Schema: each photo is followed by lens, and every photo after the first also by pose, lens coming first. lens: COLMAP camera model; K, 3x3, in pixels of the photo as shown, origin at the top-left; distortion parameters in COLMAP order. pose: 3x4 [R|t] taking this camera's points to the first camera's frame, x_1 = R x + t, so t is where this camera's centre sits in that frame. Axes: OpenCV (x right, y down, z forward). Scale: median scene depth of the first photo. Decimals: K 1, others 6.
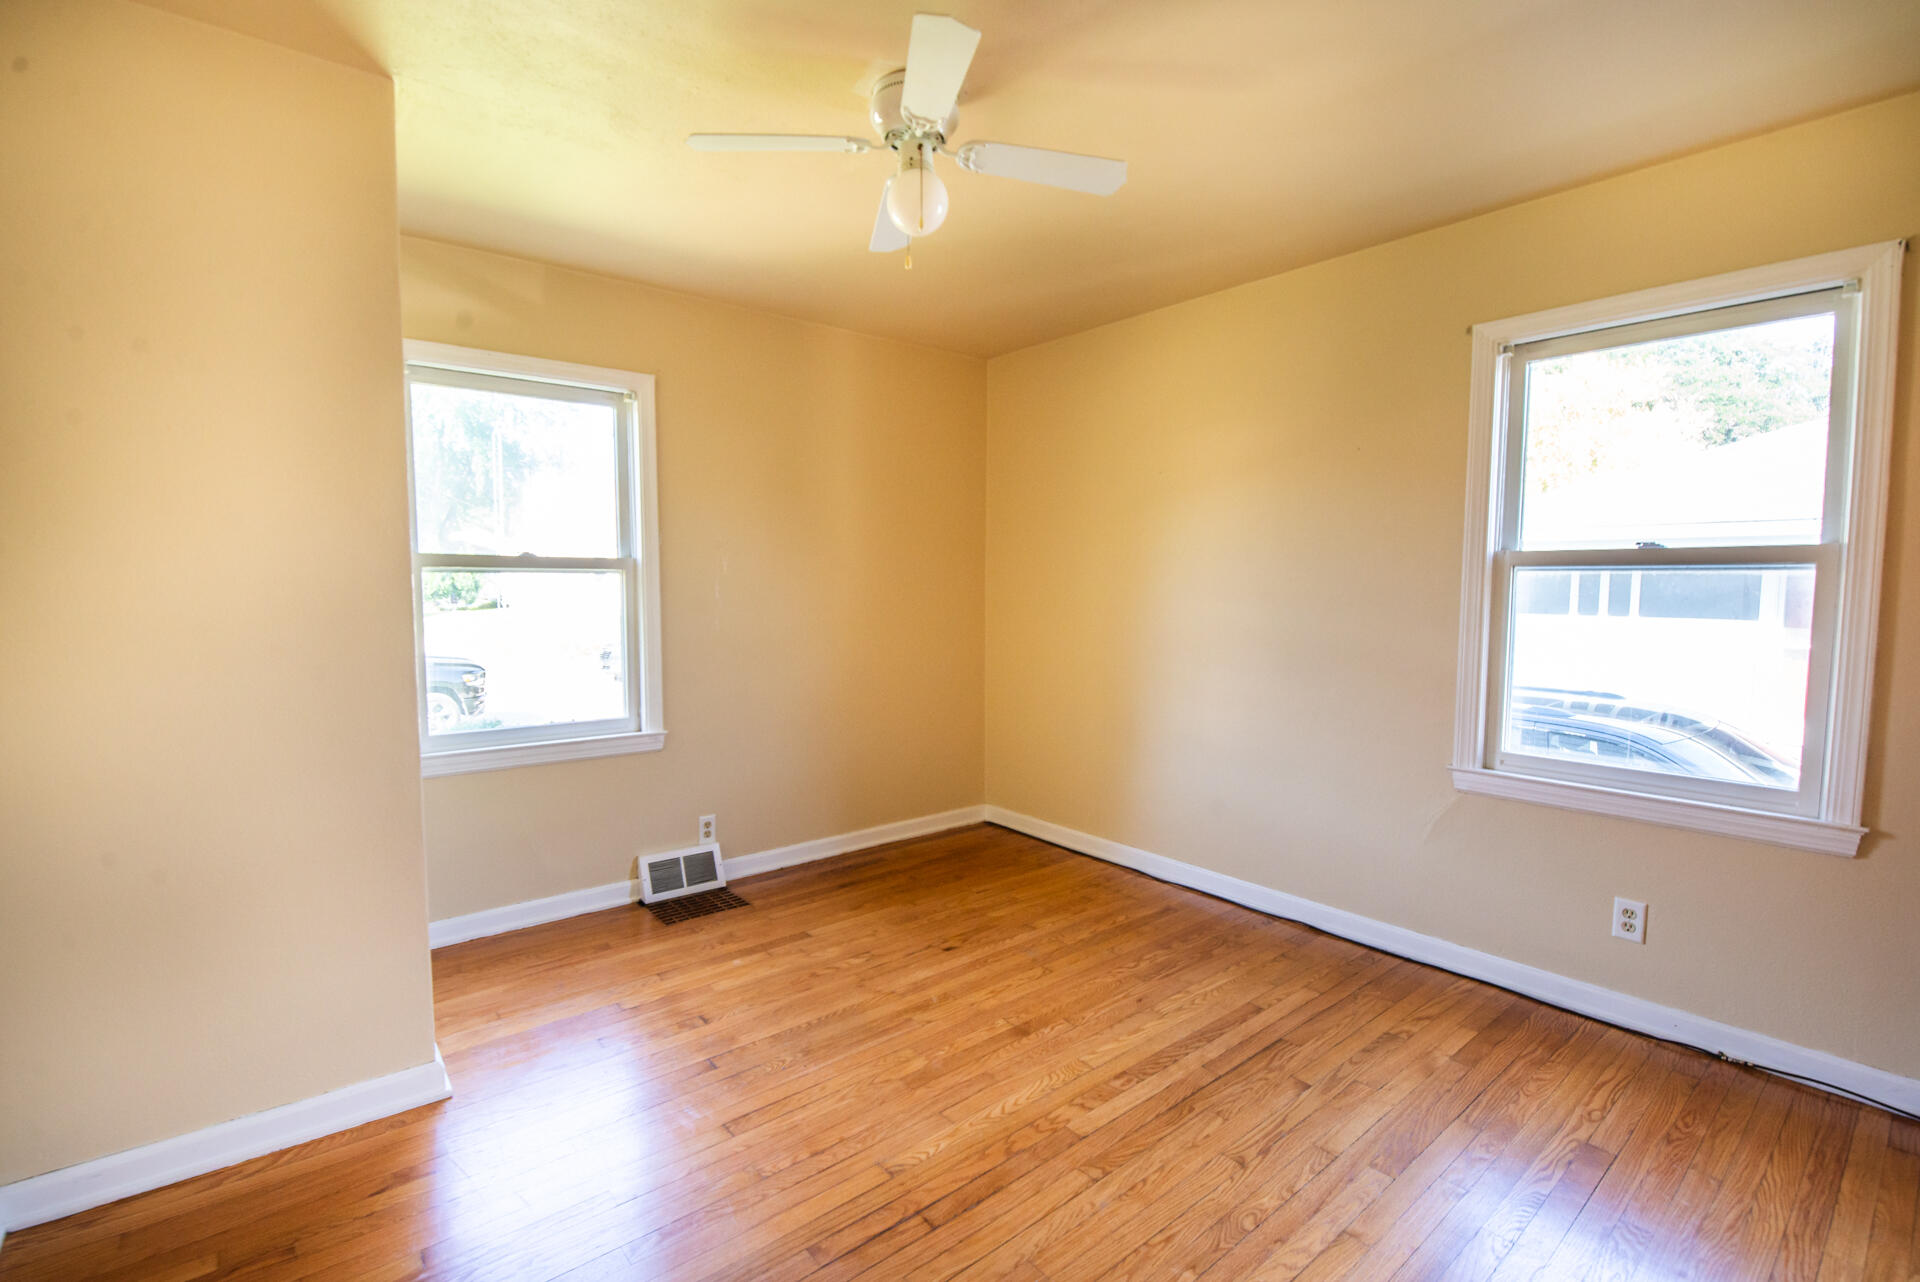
lens RADIAL K [[848.1, 0, 960.0], [0, 848.1, 641.0], [0, 0, 1]] dist [-0.003471, -0.000509]
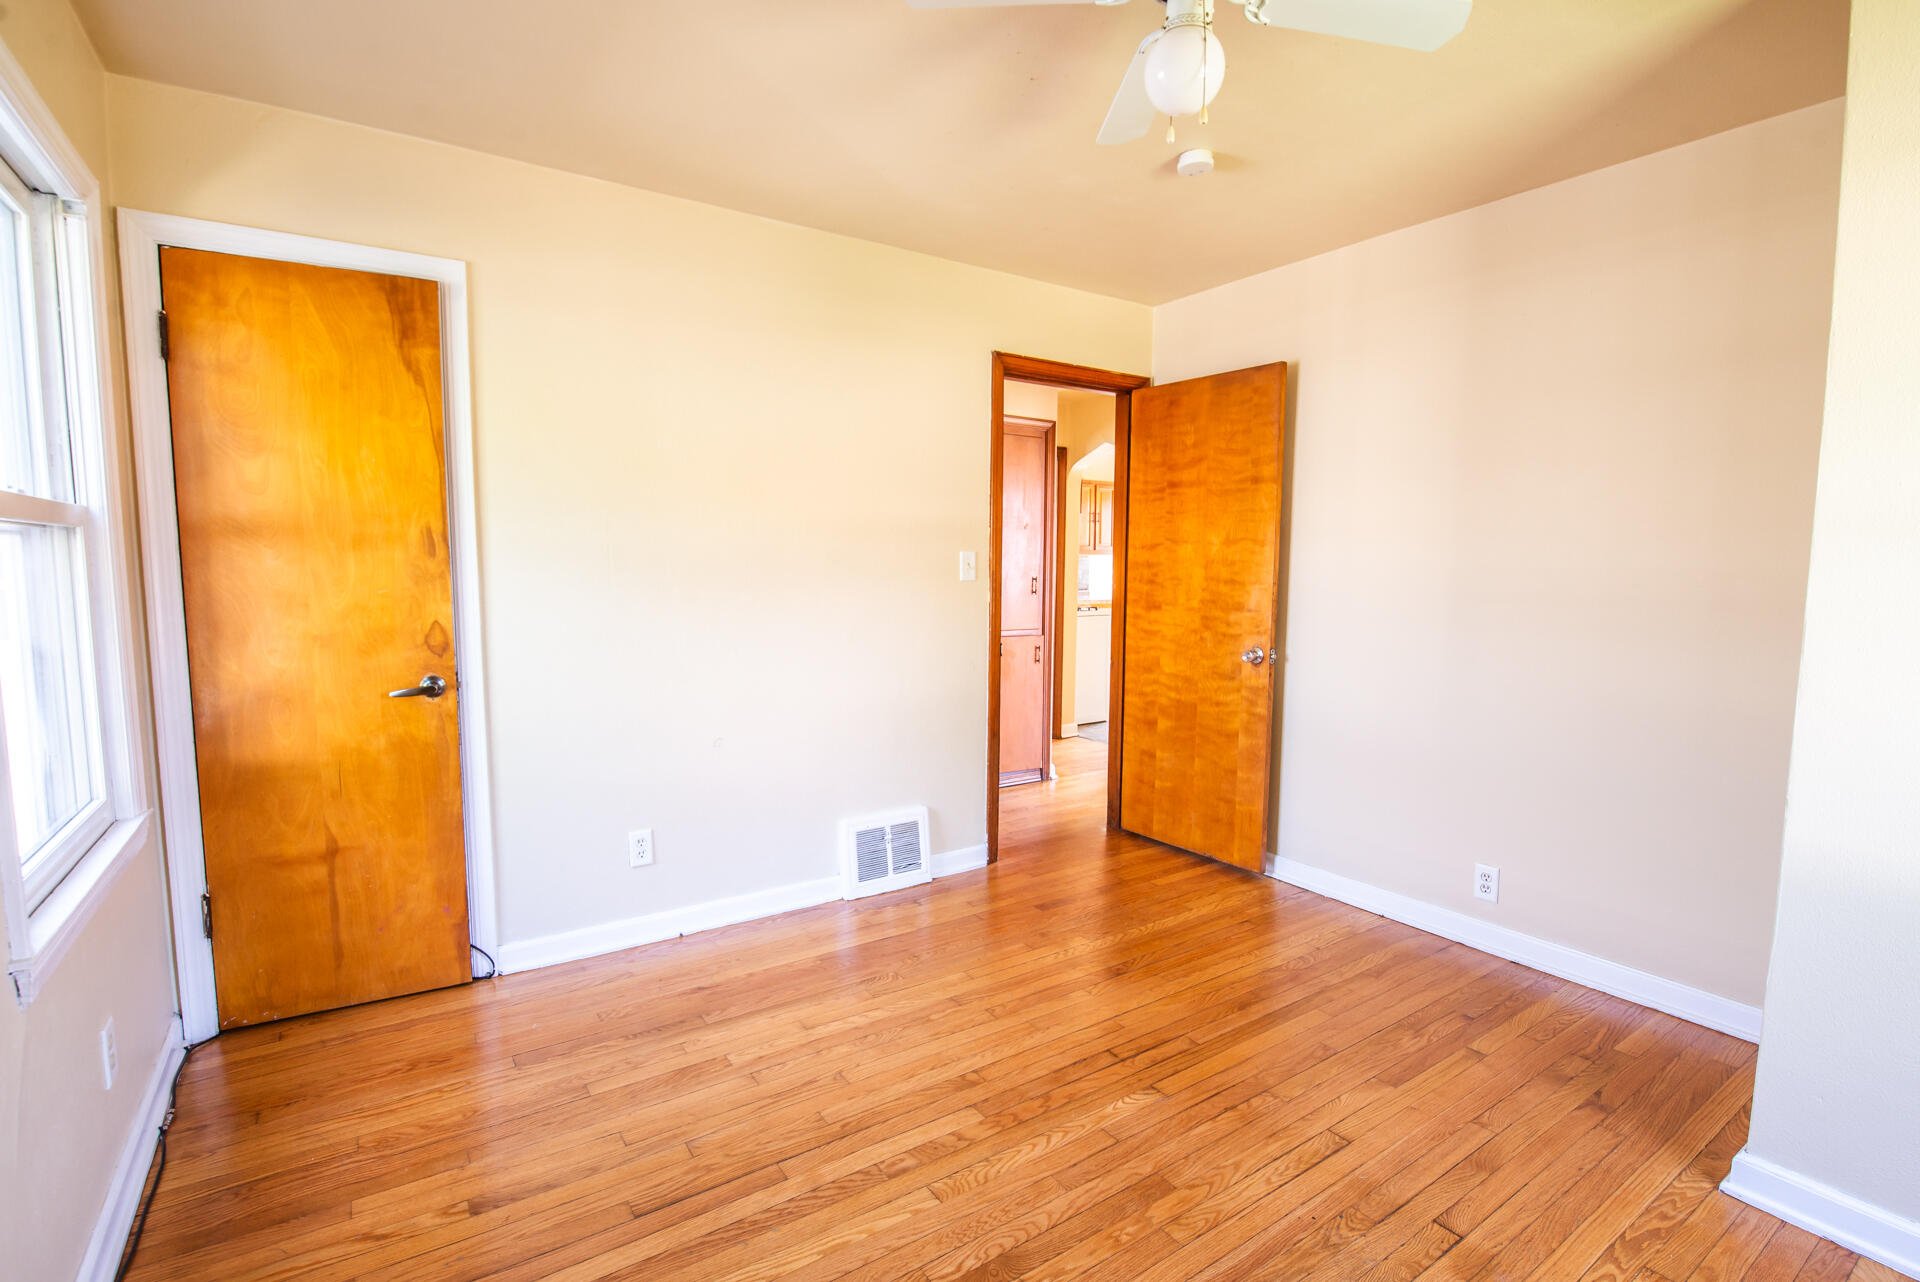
lens RADIAL K [[884.3, 0, 960.0], [0, 884.3, 641.0], [0, 0, 1]] dist [0.001514, -0.000003]
pose [[-0.995106, -0.017580, 0.097232, 0.061805], [-0.001857, 0.987199, 0.159484, -0.125046], [-0.098791, 0.158523, -0.982400, 1.832332]]
